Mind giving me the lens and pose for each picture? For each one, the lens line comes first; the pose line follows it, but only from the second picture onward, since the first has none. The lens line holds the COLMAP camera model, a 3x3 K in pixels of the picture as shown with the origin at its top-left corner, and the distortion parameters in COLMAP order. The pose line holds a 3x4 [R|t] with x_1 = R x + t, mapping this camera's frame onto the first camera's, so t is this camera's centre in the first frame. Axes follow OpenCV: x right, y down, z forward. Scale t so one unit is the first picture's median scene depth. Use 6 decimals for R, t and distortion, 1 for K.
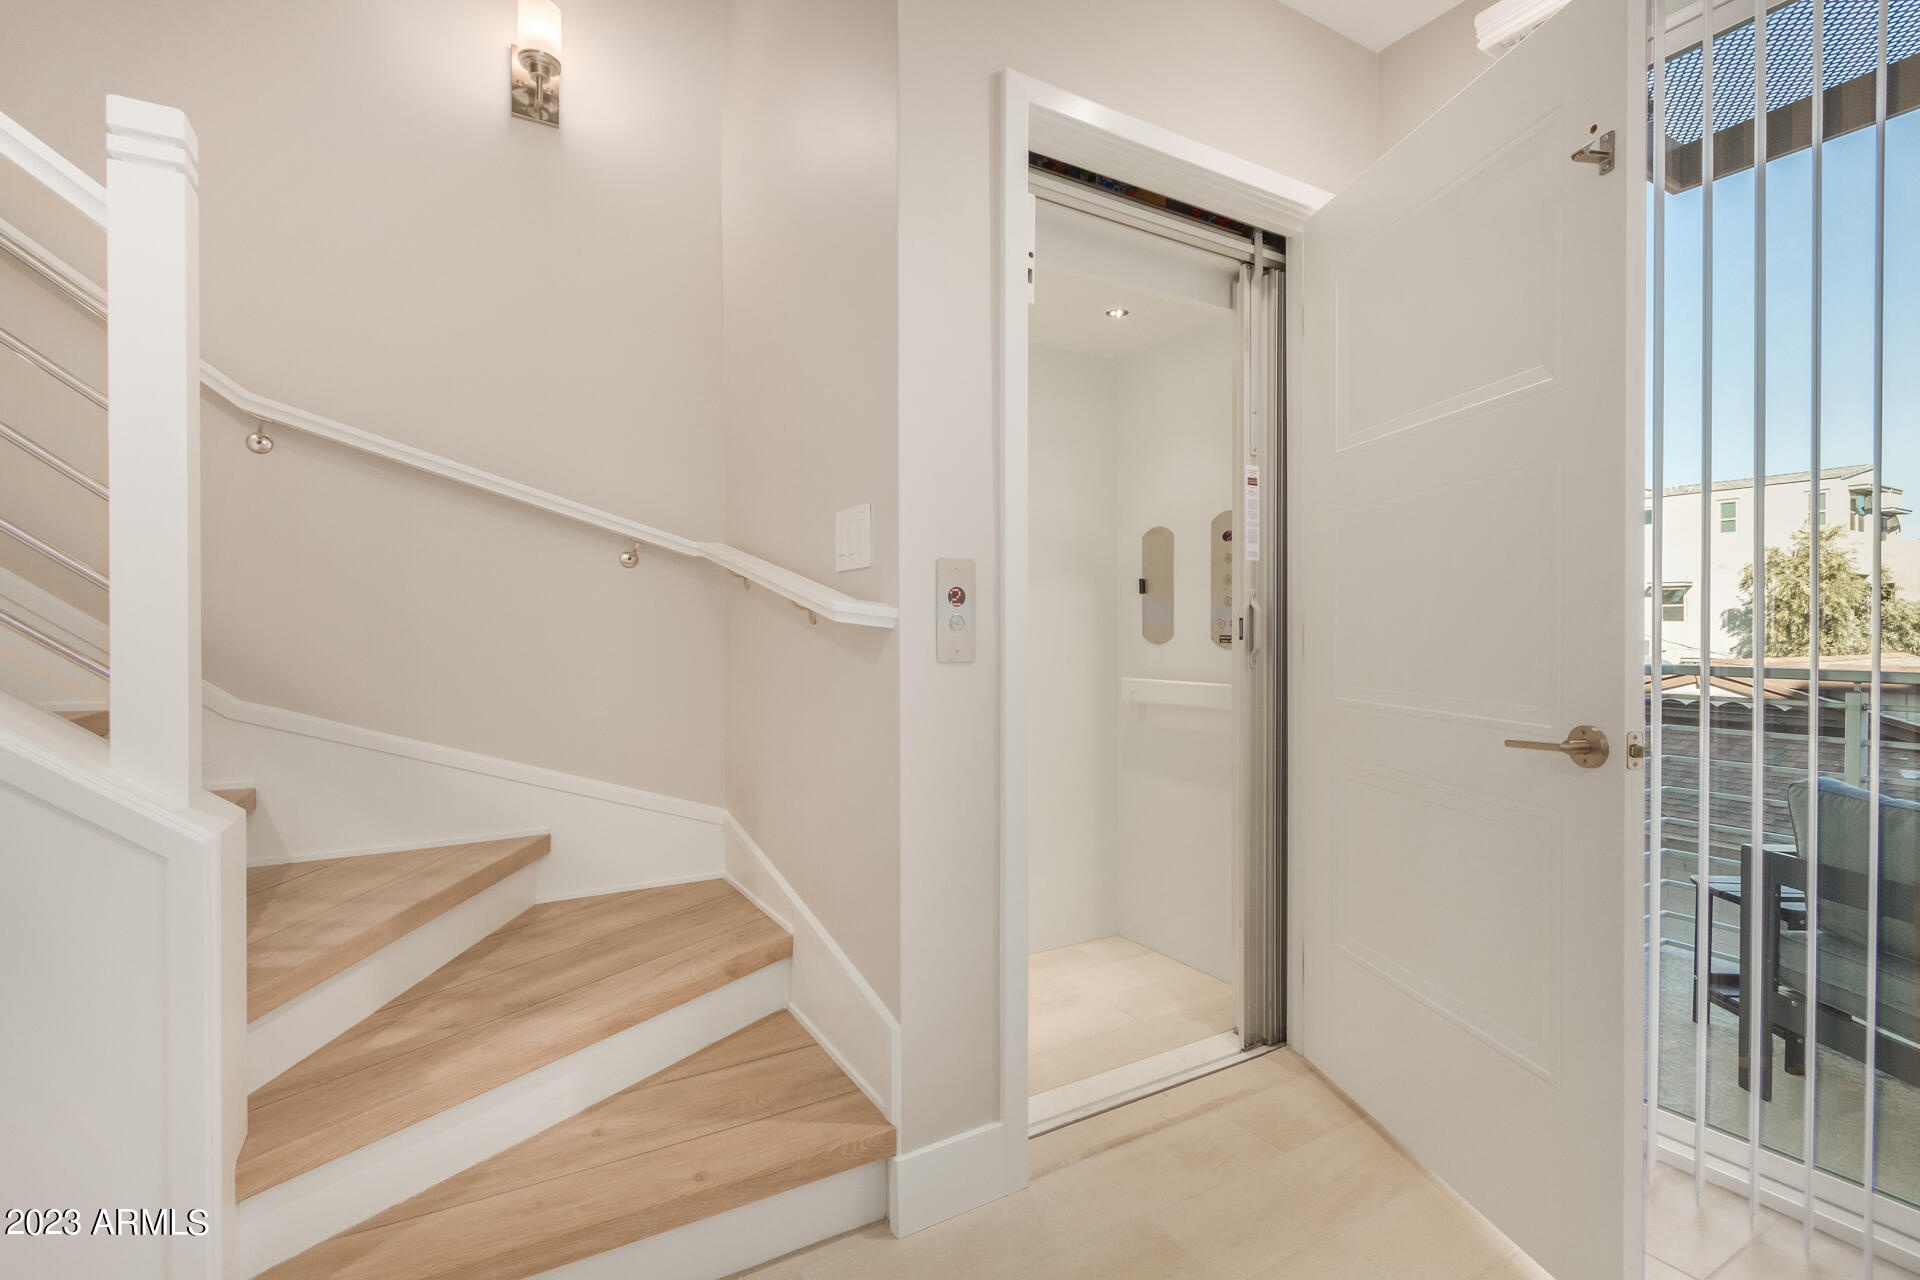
lens RADIAL K [[887.8, 0, 957.5], [0, 887.8, 633.8], [0, 0, 1]] dist [0.002408, -0.000187]
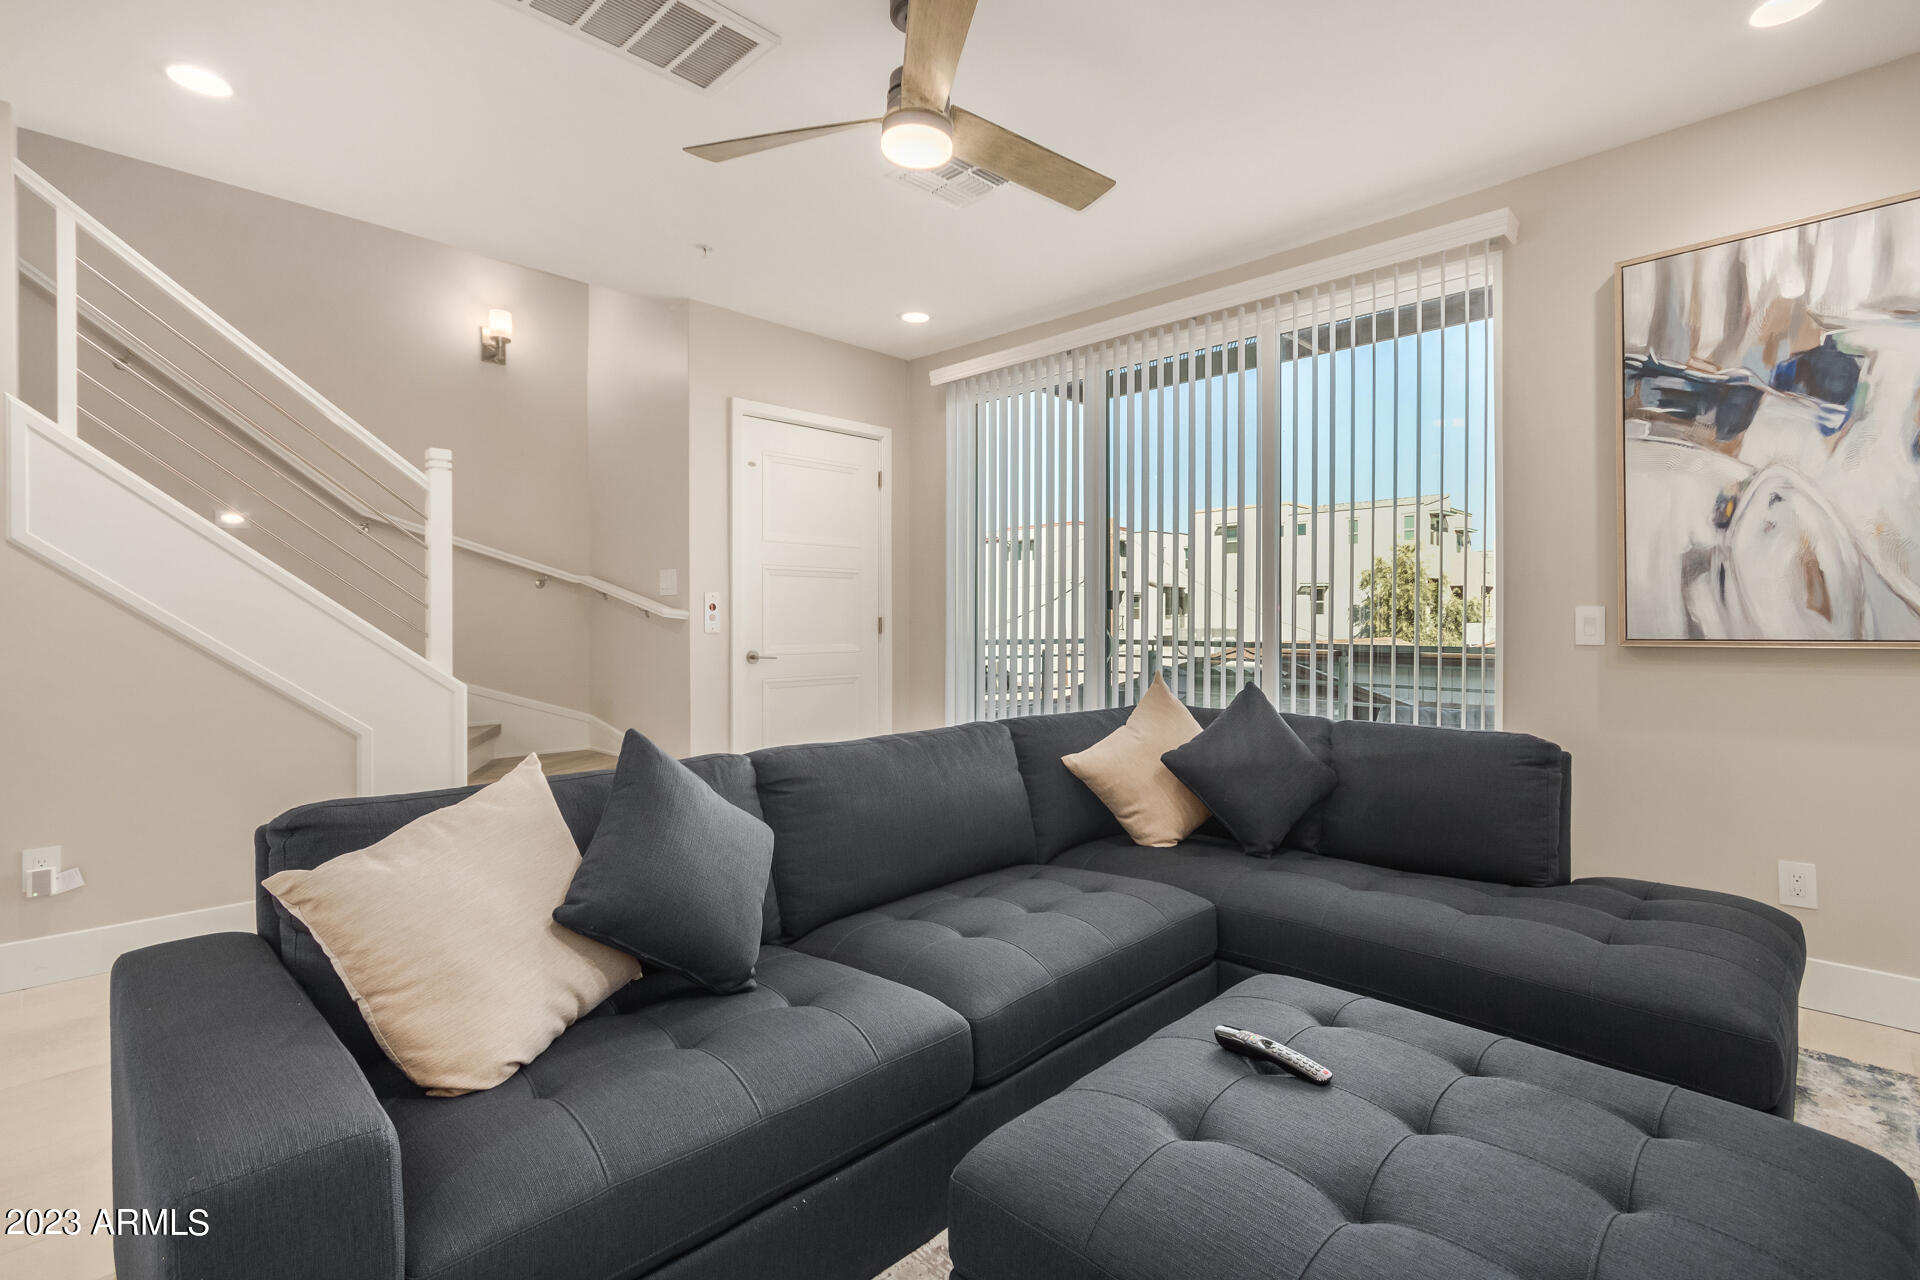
lens RADIAL K [[896.4, 0, 944.4], [0, 896.4, 627.4], [0, 0, 1]] dist [-0.003573, 0.001000]
pose [[0.970485, -0.000751, 0.241159, 0.016916], [0.000099, 0.999996, 0.002713, 0.006196], [-0.241161, -0.002609, 0.970482, -1.163103]]
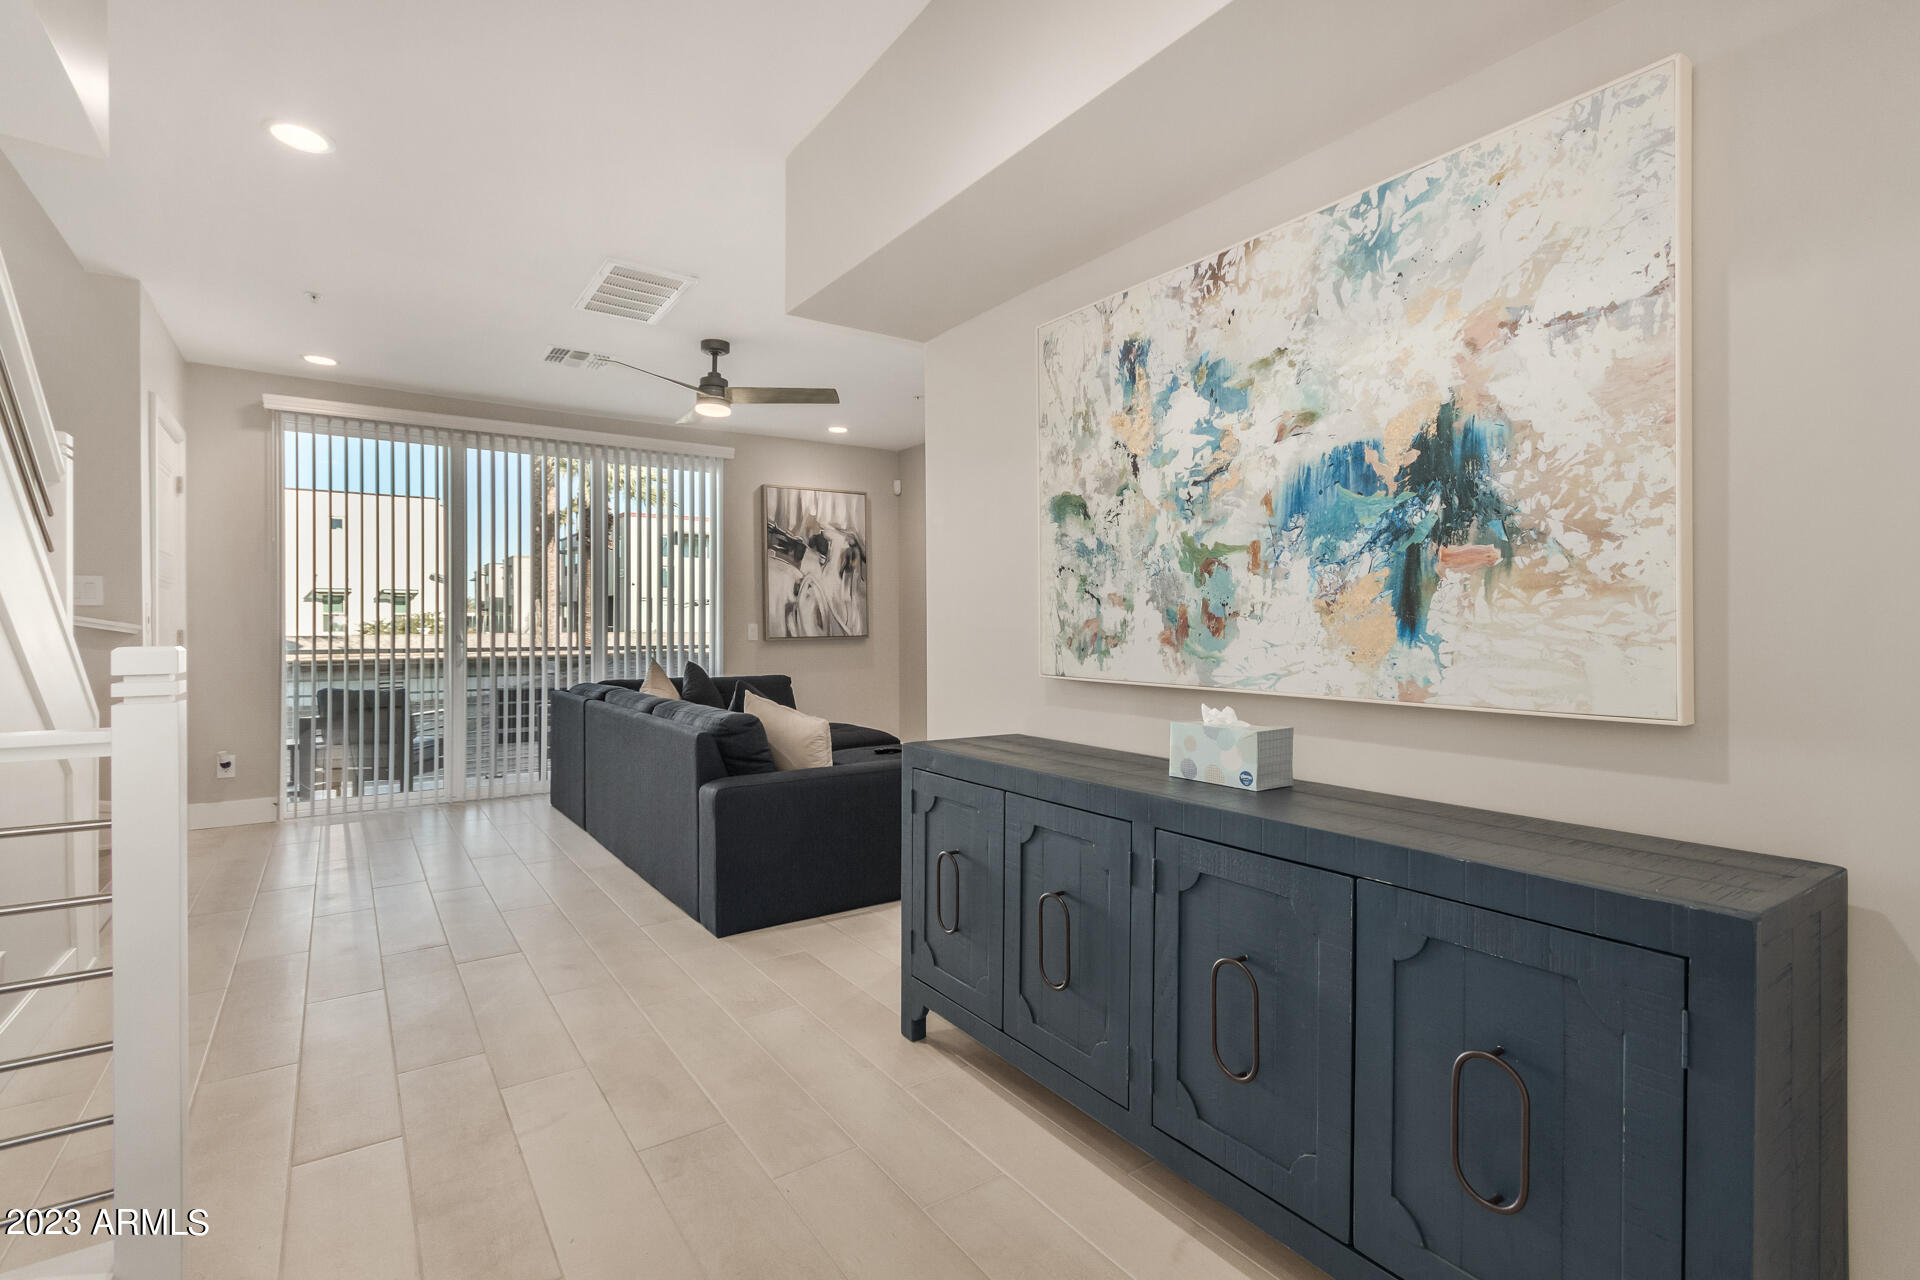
lens RADIAL K [[896.4, 0, 964.2], [0, 896.4, 634.4], [0, 0, 1]] dist [-0.003573, 0.001000]
pose [[-0.064275, -0.008063, 0.997900, -1.765327], [0.007278, 0.999937, 0.008548, -0.004962], [-0.997906, 0.007812, -0.064213, -0.690987]]
